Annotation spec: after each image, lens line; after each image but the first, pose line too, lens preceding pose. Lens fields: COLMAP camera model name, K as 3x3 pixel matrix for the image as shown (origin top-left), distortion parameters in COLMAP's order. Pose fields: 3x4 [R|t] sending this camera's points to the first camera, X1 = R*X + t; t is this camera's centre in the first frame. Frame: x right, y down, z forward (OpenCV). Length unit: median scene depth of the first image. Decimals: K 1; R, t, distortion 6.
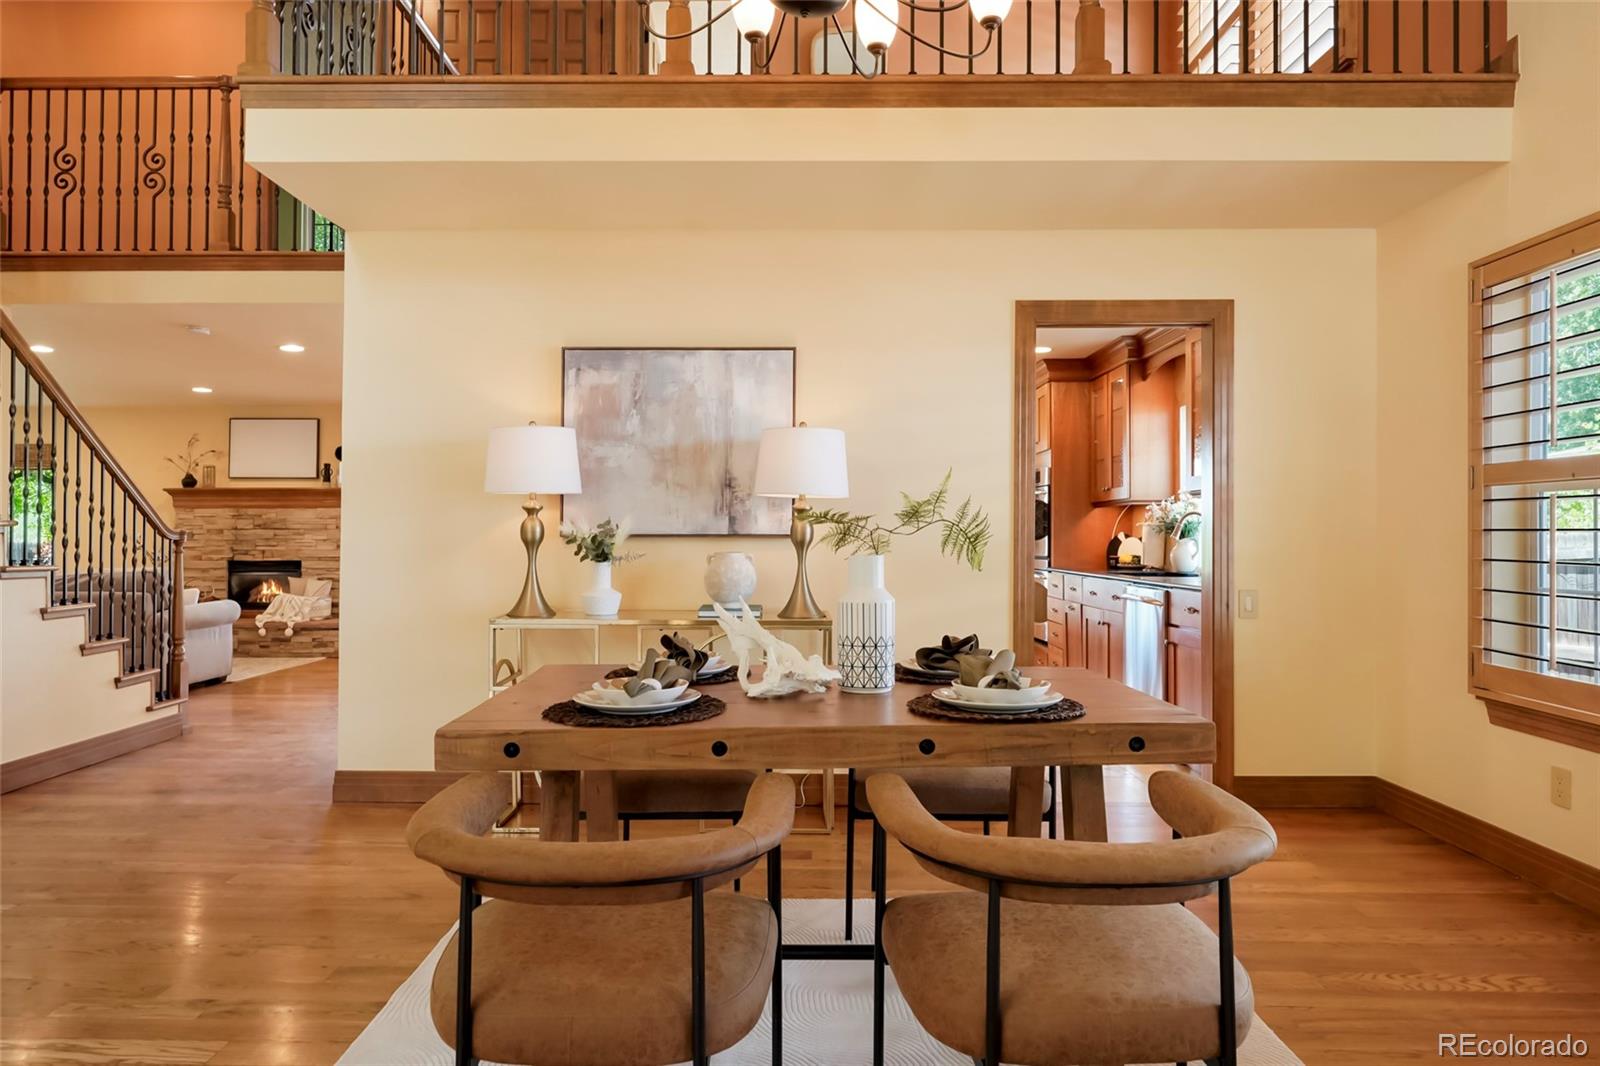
lens RADIAL K [[1043.3, 0, 784.5], [0, 1043.3, 513.8], [0, 0, 1]] dist [-0.004410, -0.000382]
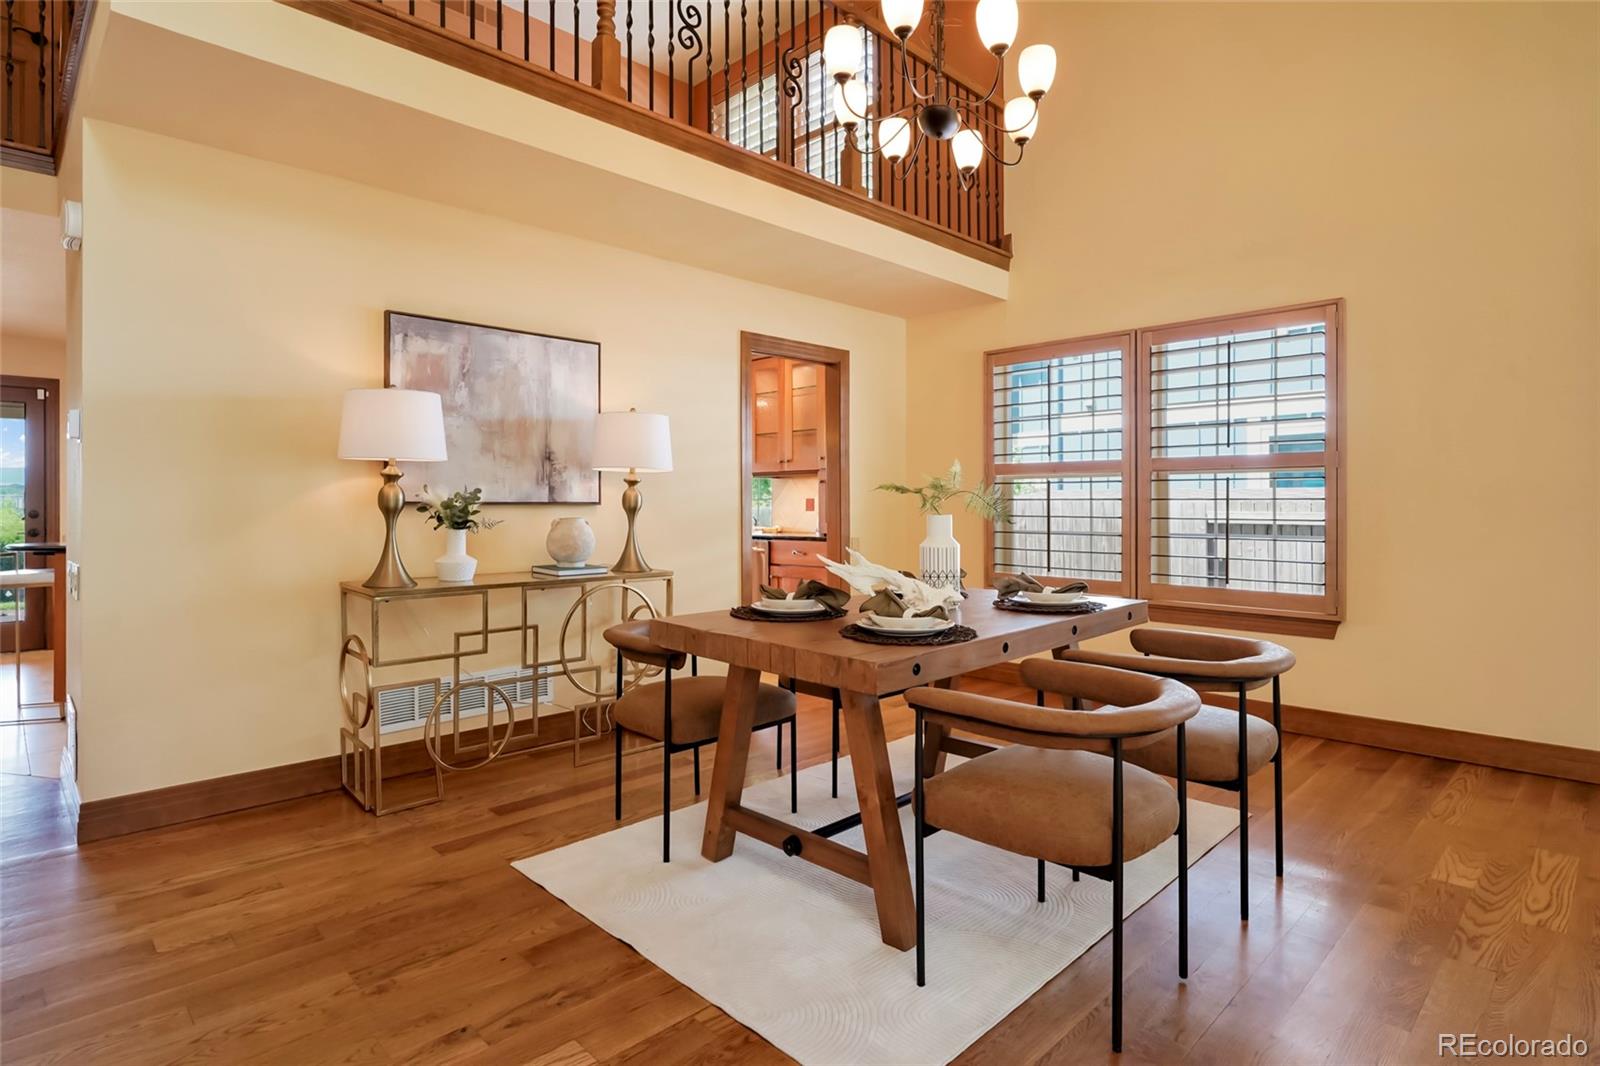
lens RADIAL K [[829.6, 0, 775.3], [0, 829.6, 489.2], [0, 0, 1]] dist [-0.000838, 0.001493]
pose [[0.703843, 0.009277, 0.710295, -0.508835], [-0.012728, 0.999919, -0.000447, 0.003153], [-0.710241, -0.008726, 0.703904, 0.197378]]
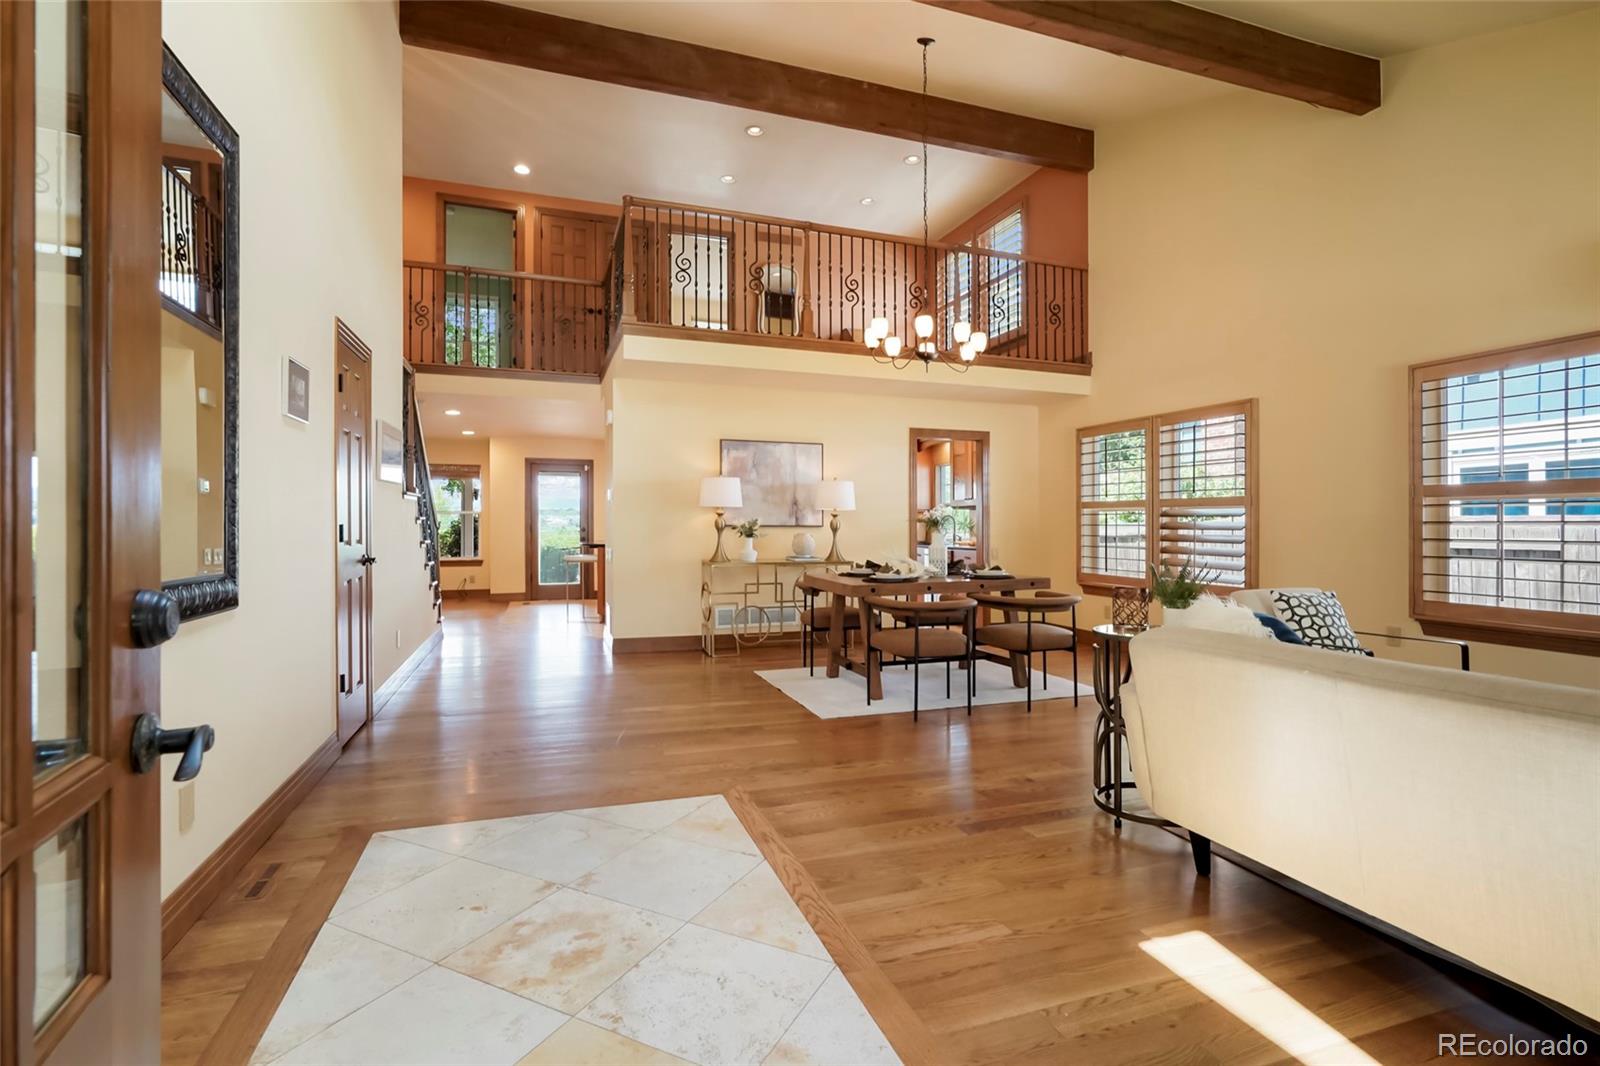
lens RADIAL K [[767.6, 0, 790.0], [0, 767.6, 520.1], [0, 0, 1]] dist [0.009959, 0.000852]
pose [[0.939803, 0.005464, 0.341673, -0.624686], [-0.010488, 0.999862, 0.012858, -0.013083], [-0.341556, -0.015667, 0.939731, -0.551867]]
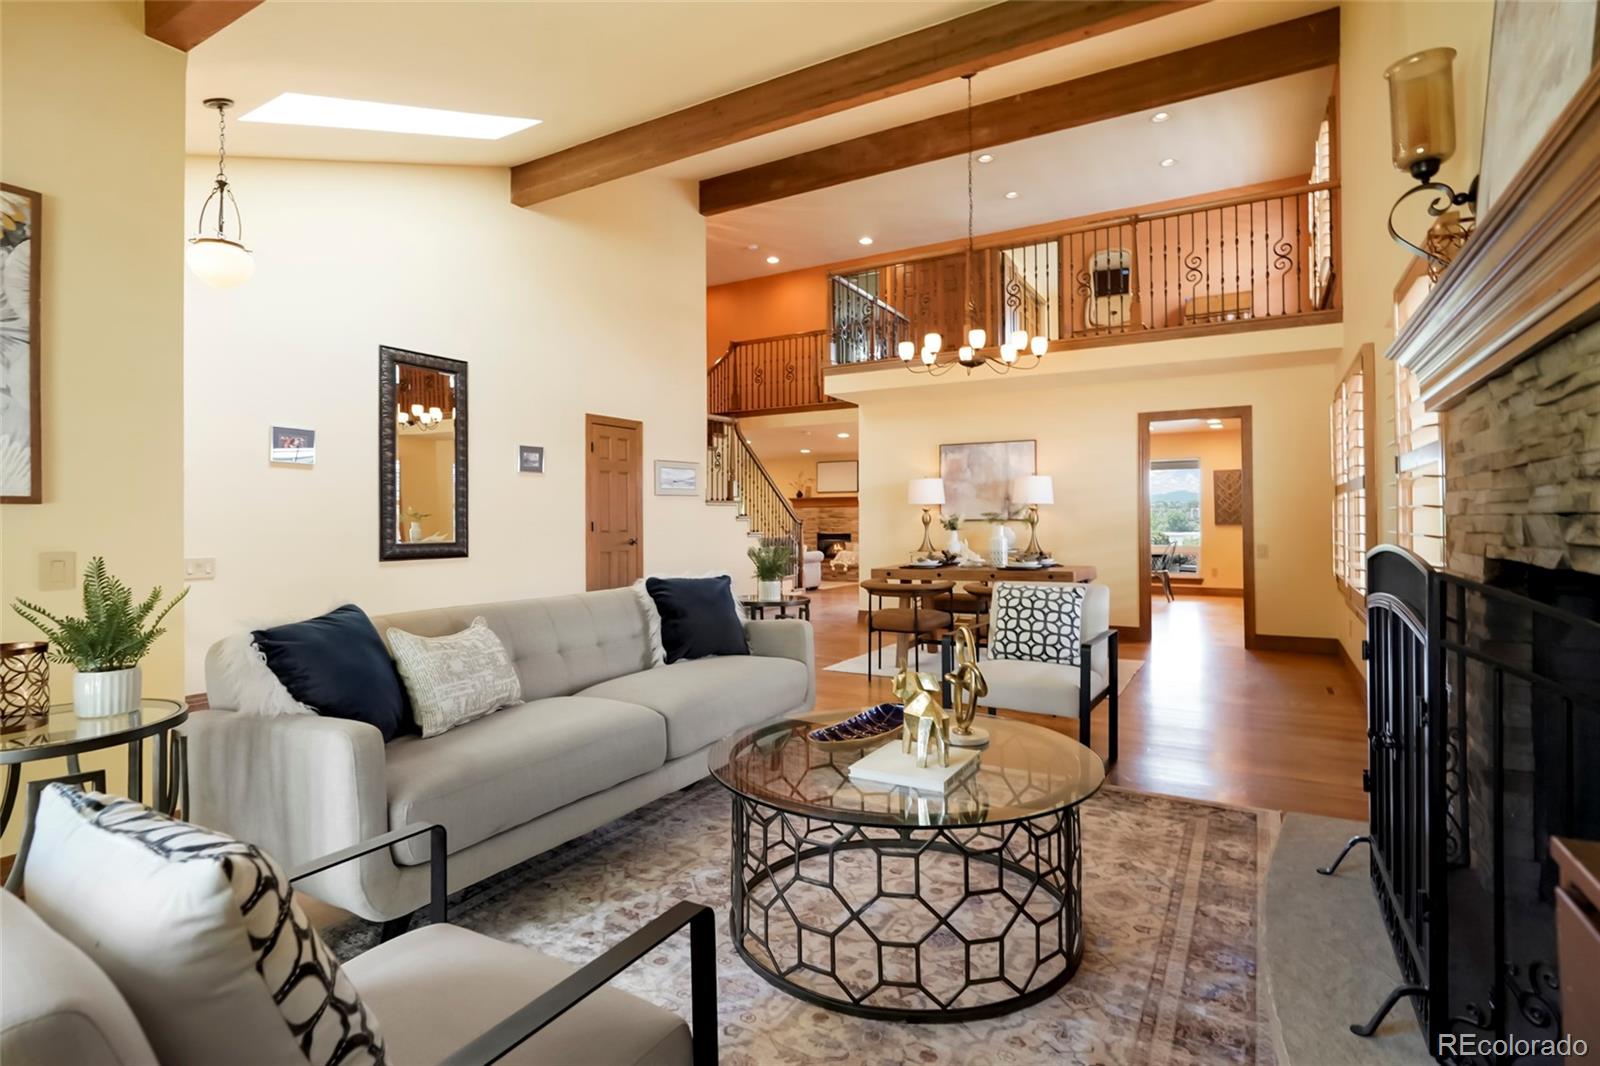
lens RADIAL K [[797.0, 0, 794.5], [0, 797.0, 501.4], [0, 0, 1]] dist [-0.000990, 0.000488]
pose [[0.871993, -0.019380, -0.489135, 0.409790], [0.018537, 0.999807, -0.006568, -0.018344], [0.489168, -0.003340, 0.872183, -0.821646]]
